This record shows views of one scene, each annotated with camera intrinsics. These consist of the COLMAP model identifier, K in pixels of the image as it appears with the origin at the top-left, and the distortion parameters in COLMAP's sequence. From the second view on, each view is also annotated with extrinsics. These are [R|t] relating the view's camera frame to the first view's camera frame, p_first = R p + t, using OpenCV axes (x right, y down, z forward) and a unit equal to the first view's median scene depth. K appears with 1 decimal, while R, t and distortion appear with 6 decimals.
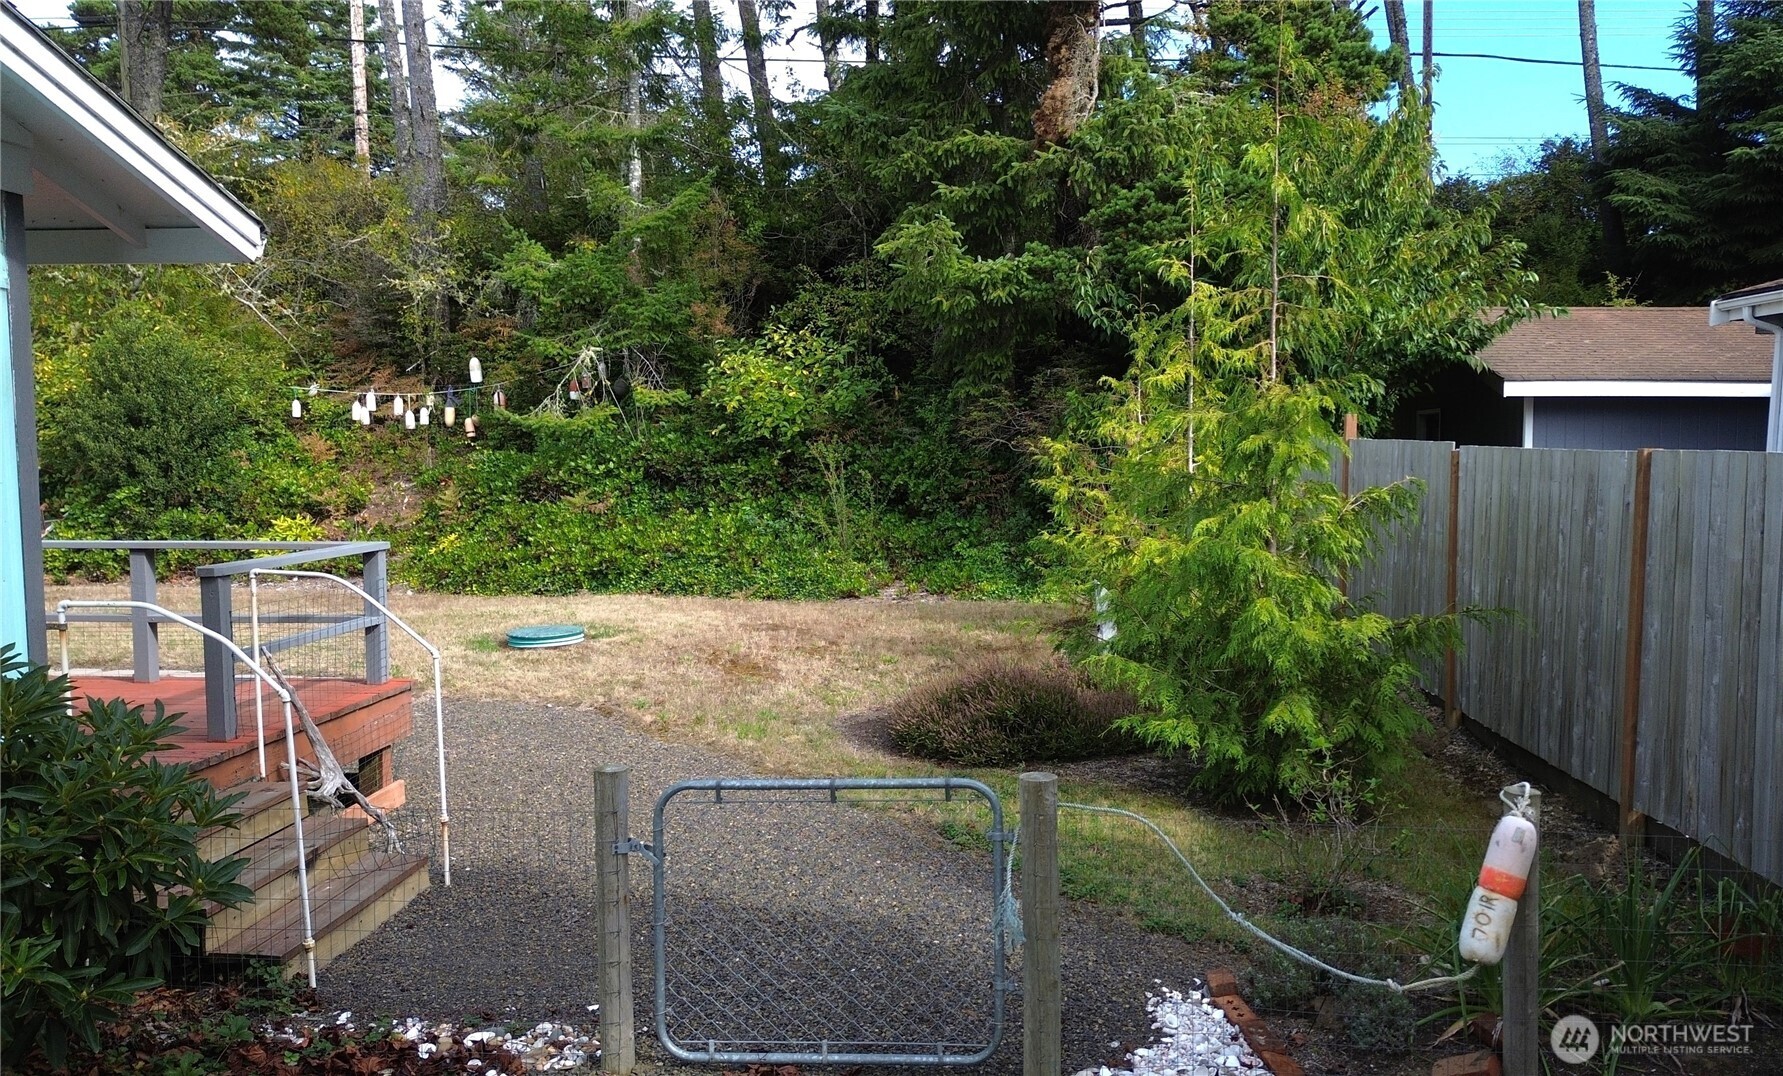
lens RADIAL K [[1344.5, 0, 956.4], [0, 1344.5, 574.2], [0, 0, 1]] dist [0.048464, -0.027957]
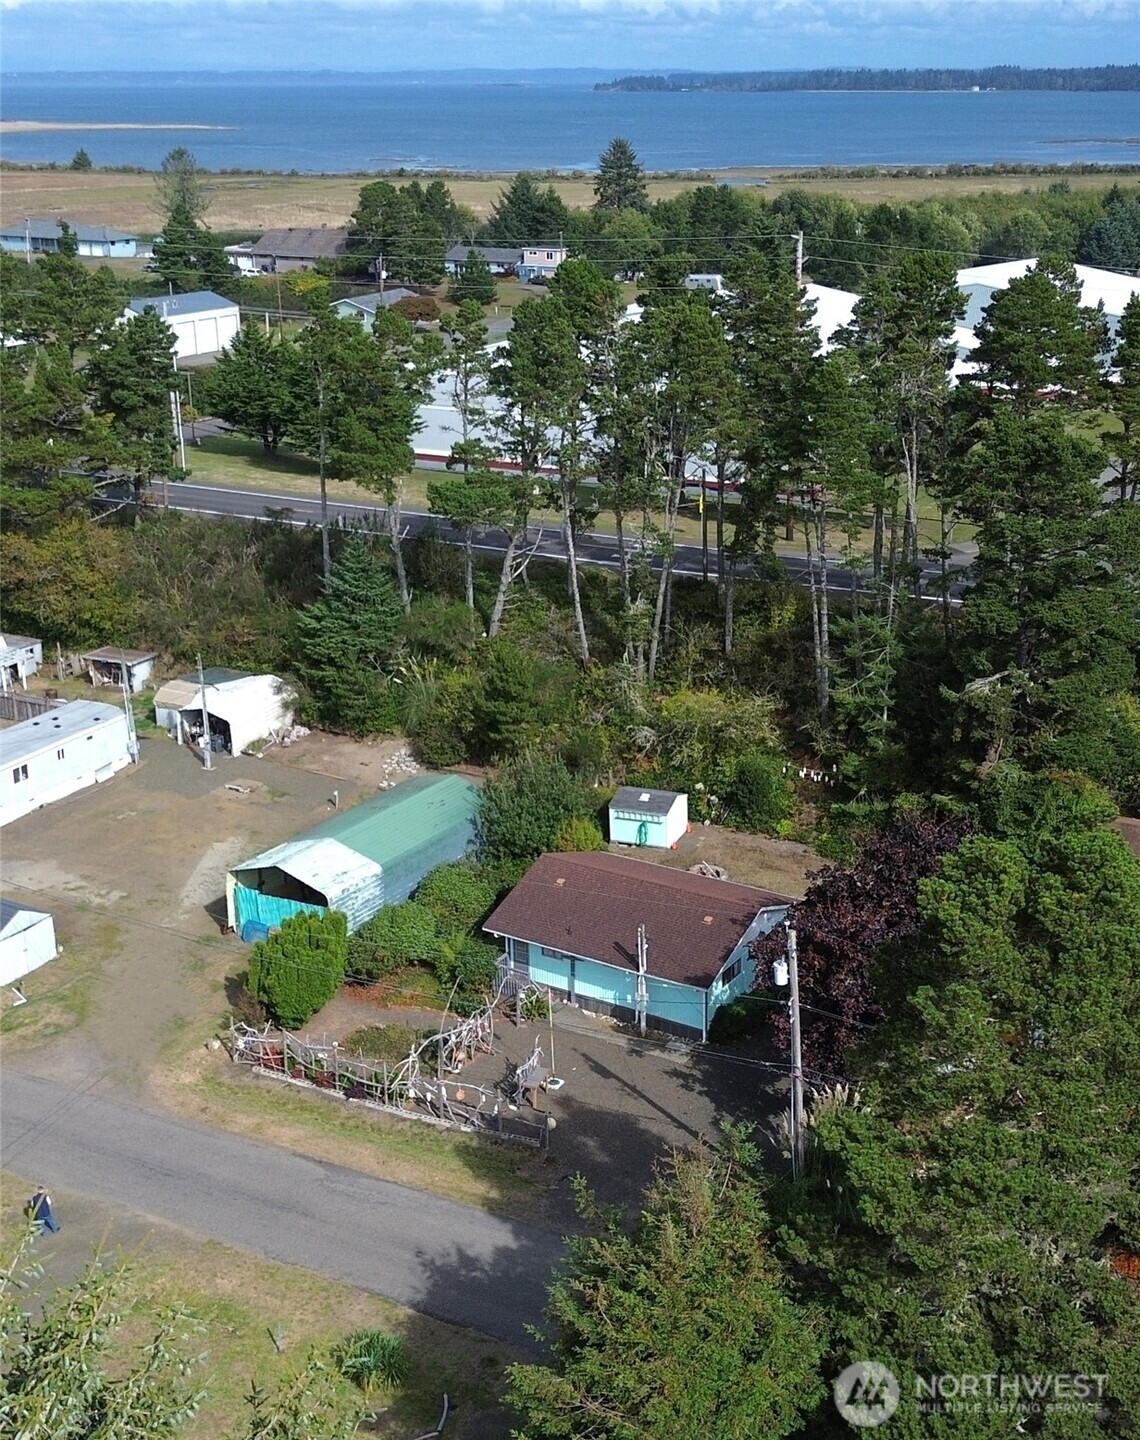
lens RADIAL K [[1718.4, 0, 626.9], [0, 1718.4, 725.3], [0, 0, 1]] dist [0.056527, 0.000000]
pose [[0.894711, 0.148586, -0.421206, 1.114570], [-0.043966, 0.967762, 0.248000, -1.492975], [0.444477, -0.203369, 0.872400, -3.386015]]
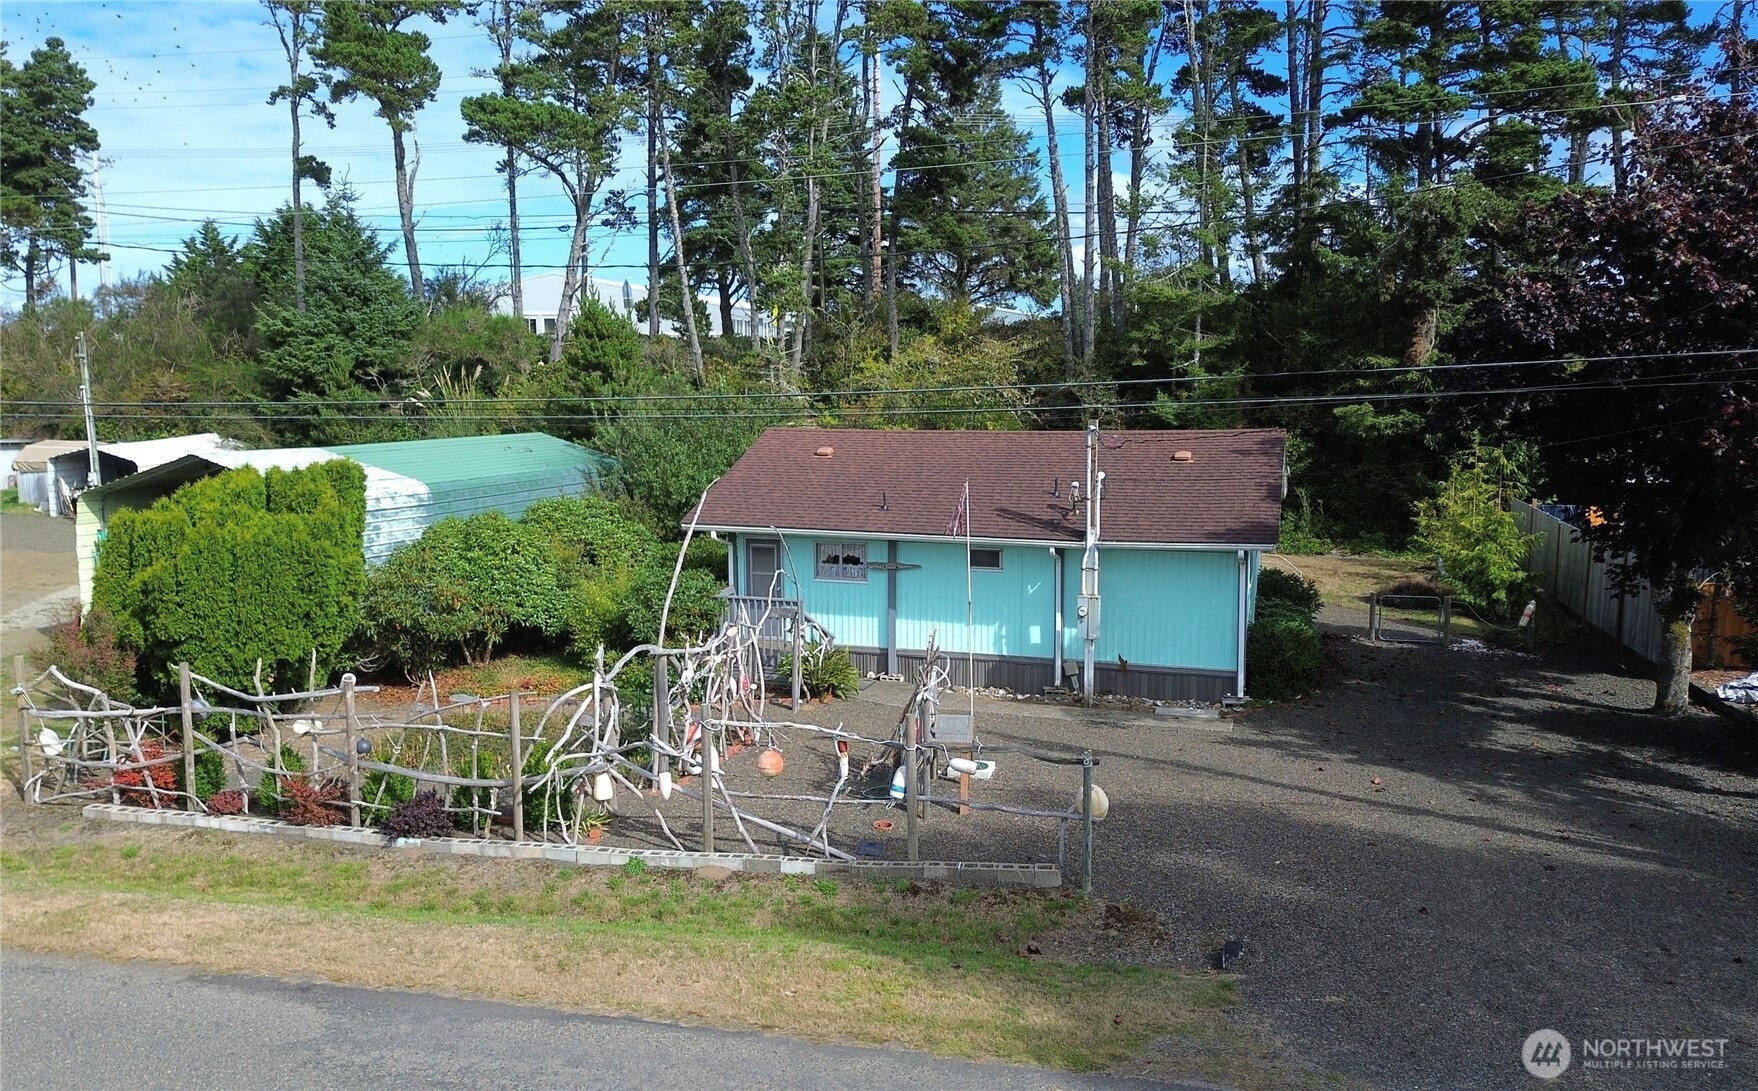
lens RADIAL K [[1354.5, 0, 839.3], [0, 1354.5, 556.7], [0, 0, 1]] dist [0.045536, -0.031349]
pose [[0.969187, 0.031997, -0.244241, -0.288843], [-0.021403, 0.998716, 0.045907, -0.067168], [0.245396, -0.039265, 0.968627, -1.480354]]
